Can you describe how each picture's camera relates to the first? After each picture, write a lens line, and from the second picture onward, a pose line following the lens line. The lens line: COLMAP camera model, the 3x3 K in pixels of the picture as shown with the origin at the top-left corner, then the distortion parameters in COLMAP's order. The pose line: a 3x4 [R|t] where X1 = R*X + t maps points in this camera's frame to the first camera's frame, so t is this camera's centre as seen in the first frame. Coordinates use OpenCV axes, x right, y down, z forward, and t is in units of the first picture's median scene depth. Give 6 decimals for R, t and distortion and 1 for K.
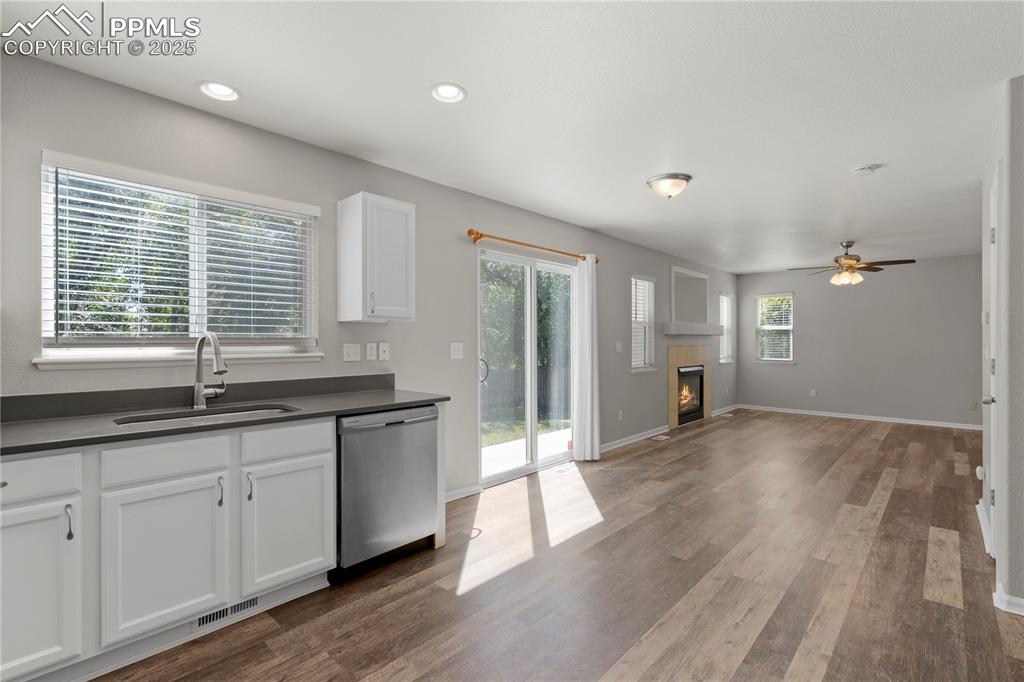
lens RADIAL K [[473.6, 0, 513.4], [0, 473.6, 344.0], [0, 0, 1]] dist [-0.002367, 0.000763]
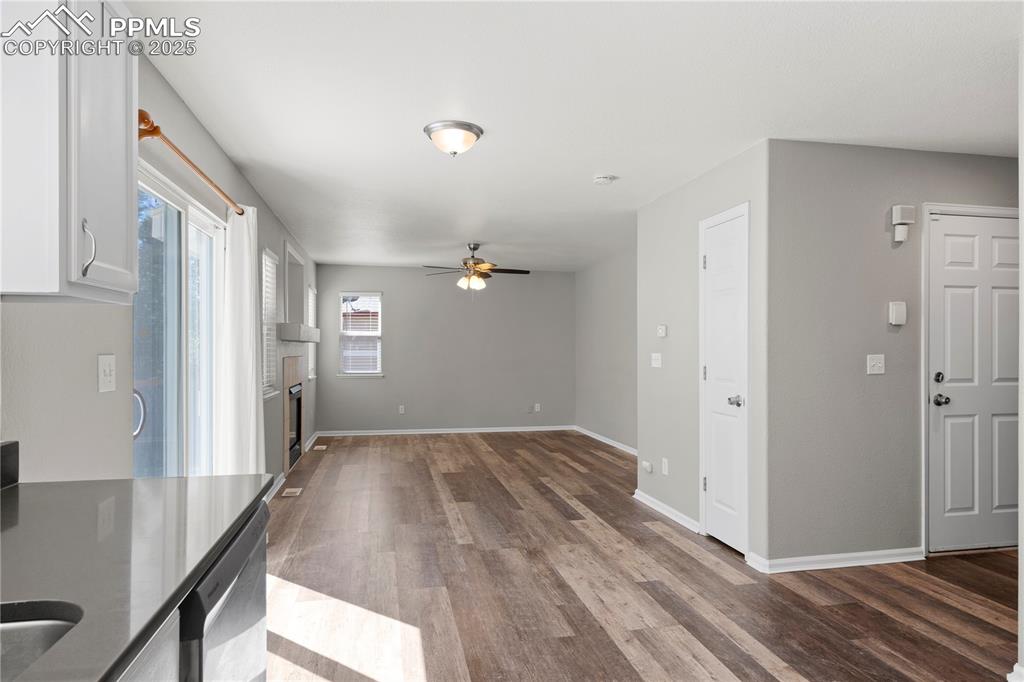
lens RADIAL K [[617.4, 0, 513.7], [0, 617.4, 347.7], [0, 0, 1]] dist [0.004617, 0.001202]
pose [[0.581336, 0.002399, 0.813660, -0.470566], [0.004454, 0.999971, -0.006131, -0.006636], [-0.813652, 0.007188, 0.581308, 0.449353]]
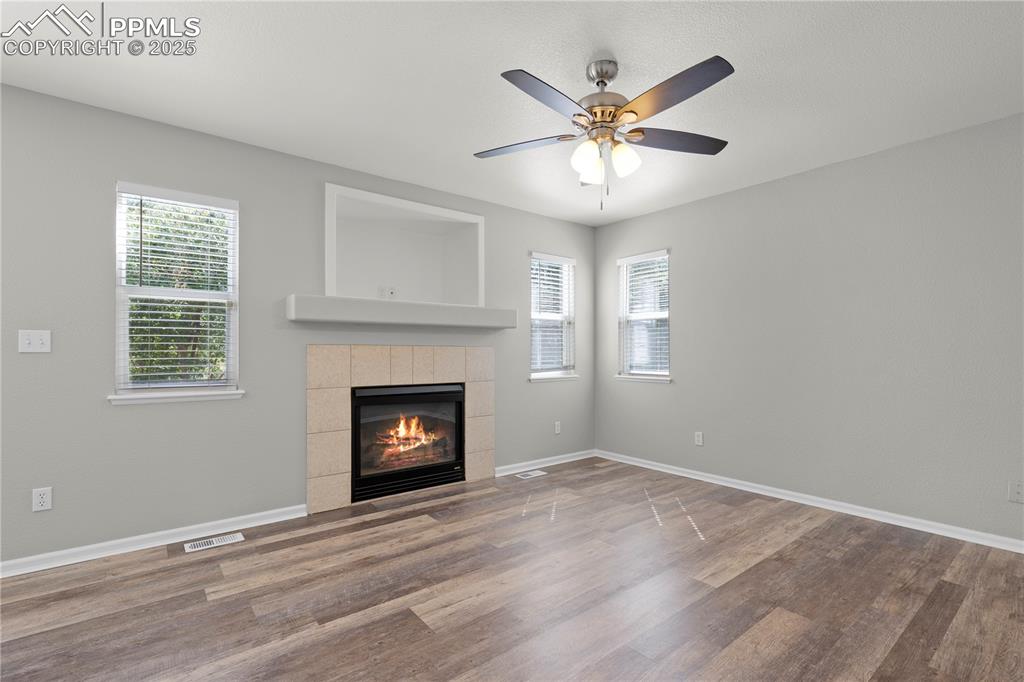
lens RADIAL K [[471.5, 0, 514.6], [0, 471.5, 348.3], [0, 0, 1]] dist [-0.003303, 0.001193]
pose [[0.988586, 0.002551, -0.150638, 1.368859], [-0.004375, 0.999921, -0.011777, 0.030940], [0.150596, 0.012302, 0.988519, 1.210267]]
